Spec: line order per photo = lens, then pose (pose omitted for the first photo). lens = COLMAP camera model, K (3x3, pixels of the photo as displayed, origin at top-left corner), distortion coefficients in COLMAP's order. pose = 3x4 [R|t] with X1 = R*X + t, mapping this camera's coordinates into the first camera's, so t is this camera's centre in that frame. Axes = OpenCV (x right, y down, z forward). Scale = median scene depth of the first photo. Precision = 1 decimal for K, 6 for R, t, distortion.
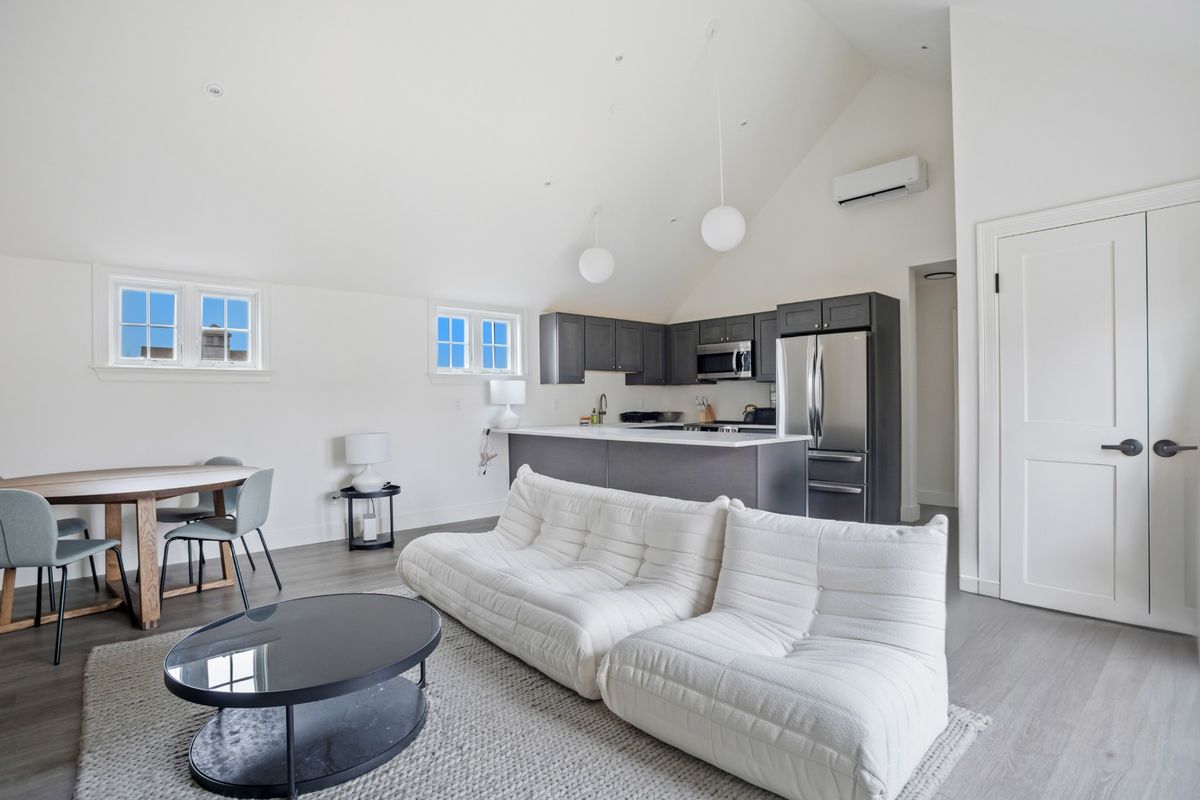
lens RADIAL K [[583.6, 0, 601.1], [0, 583.6, 400.7], [0, 0, 1]] dist [-0.045816, 0.006063]
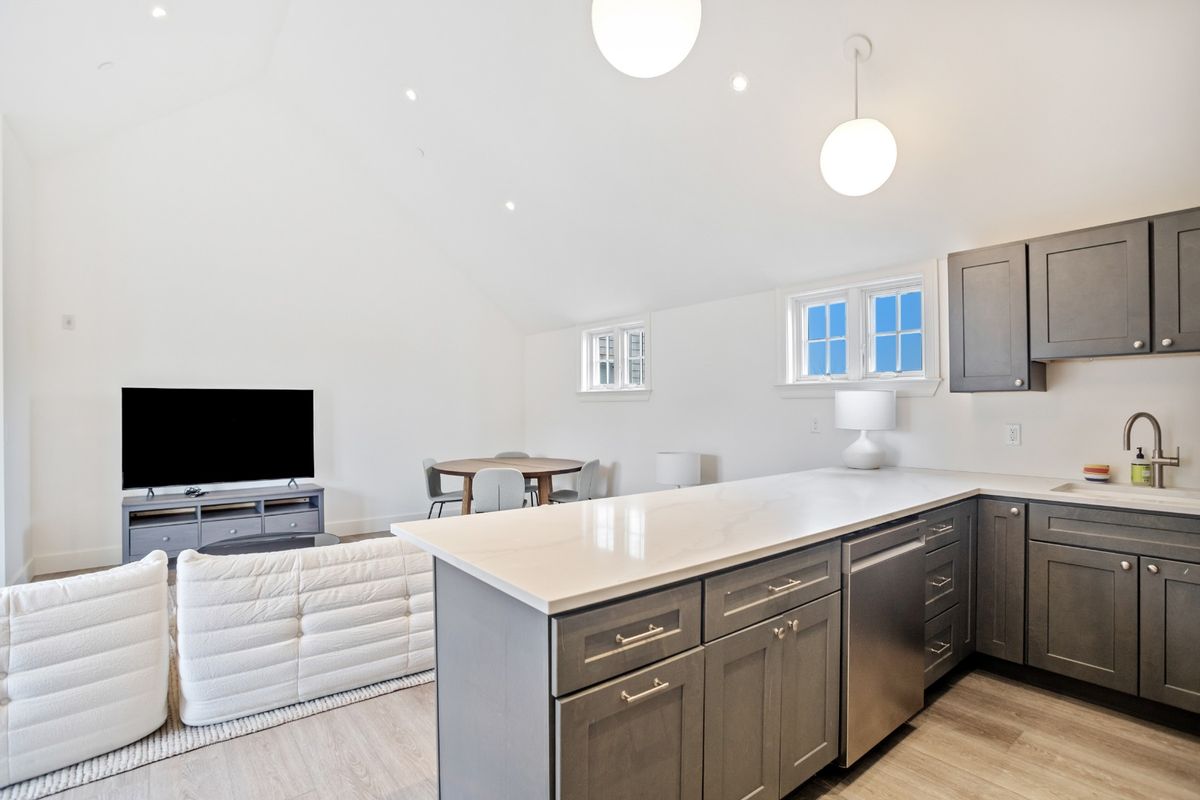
lens RADIAL K [[583.6, 0, 609.8], [0, 583.6, 393.2], [0, 0, 1]] dist [-0.045816, 0.006063]
pose [[-0.046316, -0.006037, -0.998909, 0.428050], [0.012177, 0.999904, -0.006608, -0.029353], [0.998853, -0.012470, -0.046238, 0.709852]]
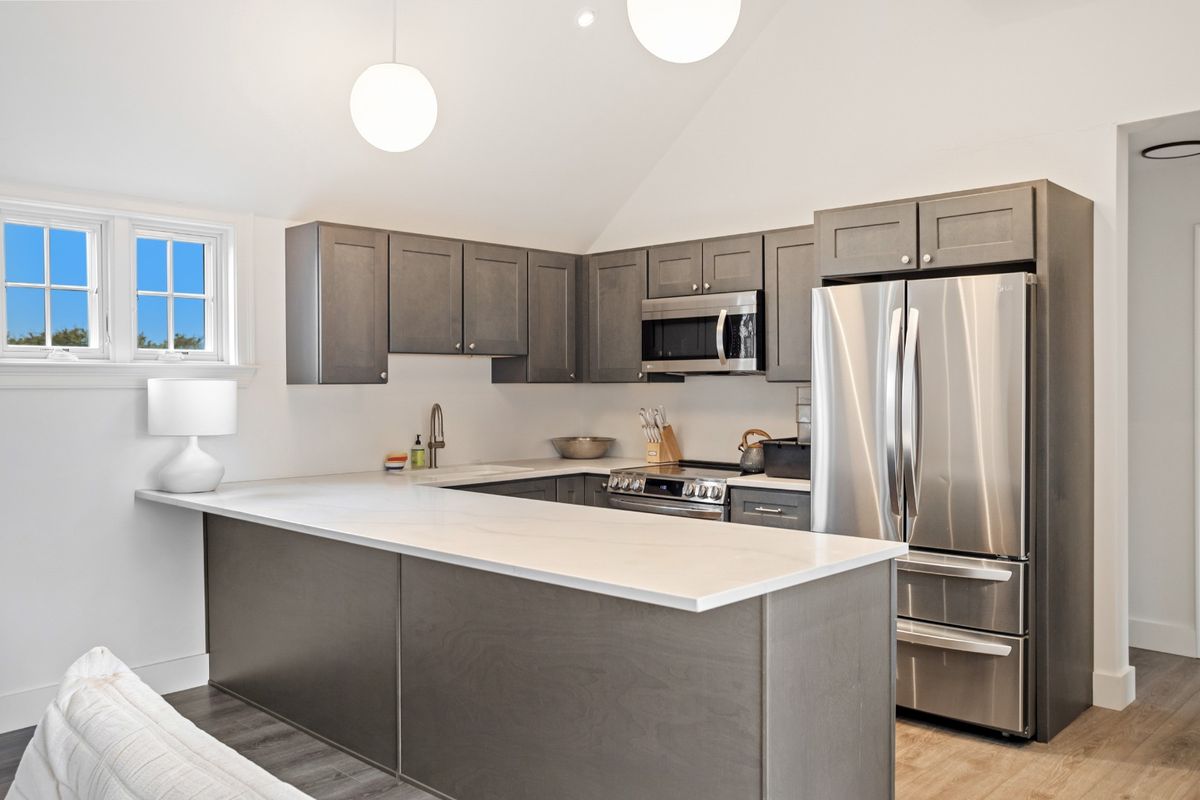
lens RADIAL K [[977.7, 0, 602.1], [0, 977.7, 404.6], [0, 0, 1]] dist [-0.047044, 0.005109]
pose [[0.995587, 0.003011, 0.093798, 0.065727], [-0.004458, 0.999874, 0.015216, -0.025491], [-0.093741, -0.015567, 0.995475, 0.249169]]
